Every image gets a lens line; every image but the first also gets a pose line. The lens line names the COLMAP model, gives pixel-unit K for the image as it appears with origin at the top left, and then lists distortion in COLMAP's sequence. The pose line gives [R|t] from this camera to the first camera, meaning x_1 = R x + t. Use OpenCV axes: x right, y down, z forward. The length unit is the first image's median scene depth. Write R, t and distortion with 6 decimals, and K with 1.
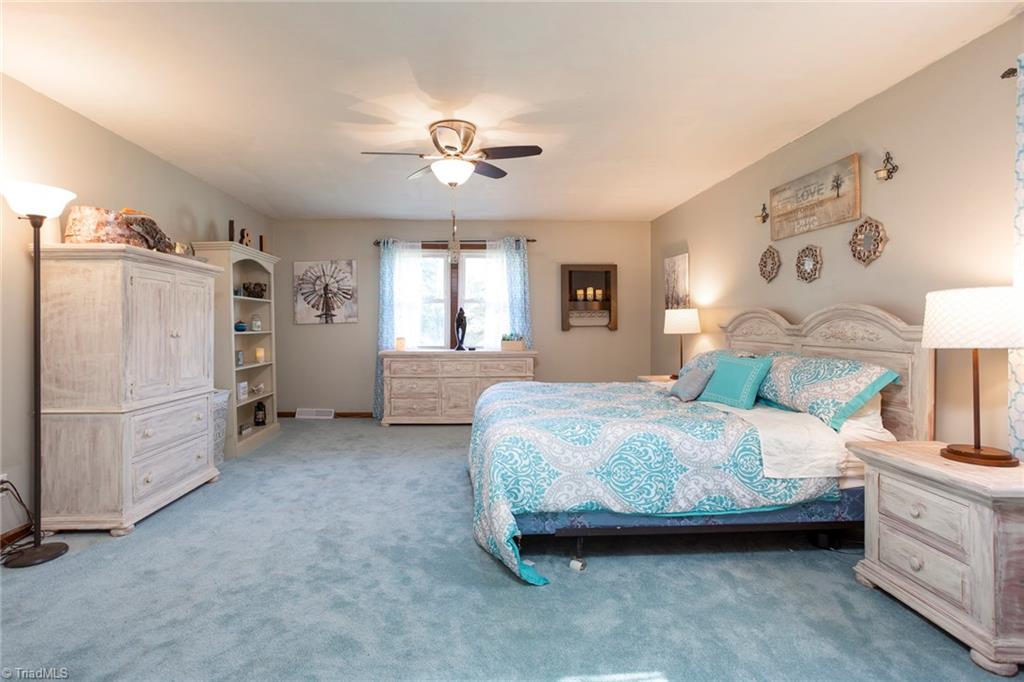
lens RADIAL K [[508.1, 0, 508.5], [0, 508.1, 336.7], [0, 0, 1]] dist [-0.049647, 0.035525]
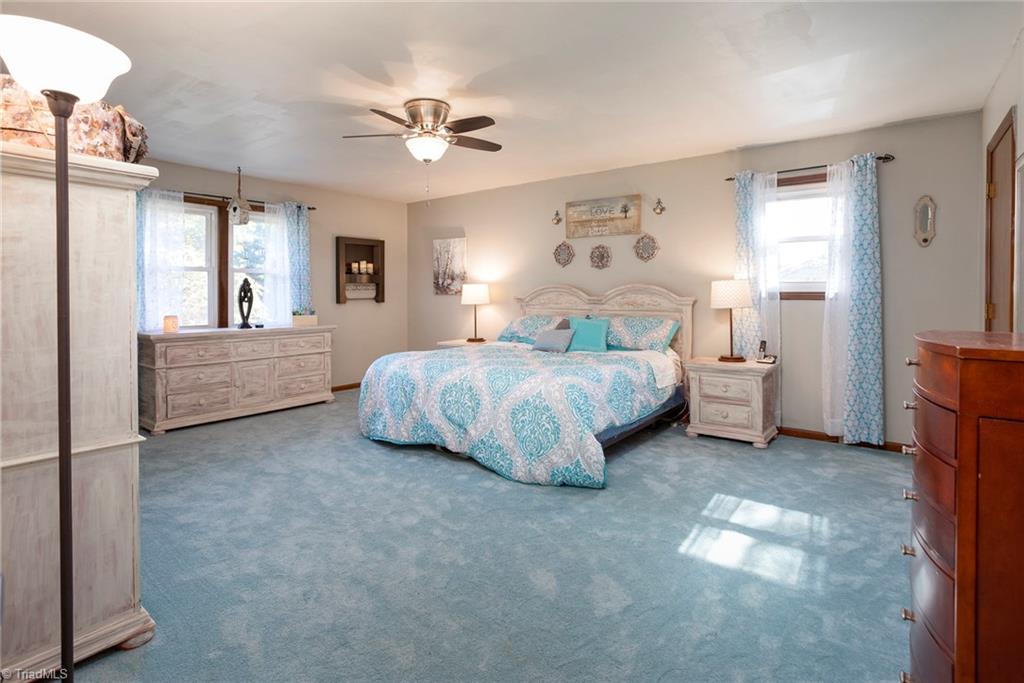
lens RADIAL K [[507.8, 0, 509.7], [0, 507.8, 306.5], [0, 0, 1]] dist [-0.052467, 0.028876]
pose [[0.645747, -0.016349, 0.763376, -0.687692], [0.021806, 0.999758, 0.002966, -0.003876], [-0.763240, 0.014731, 0.645948, 0.188827]]
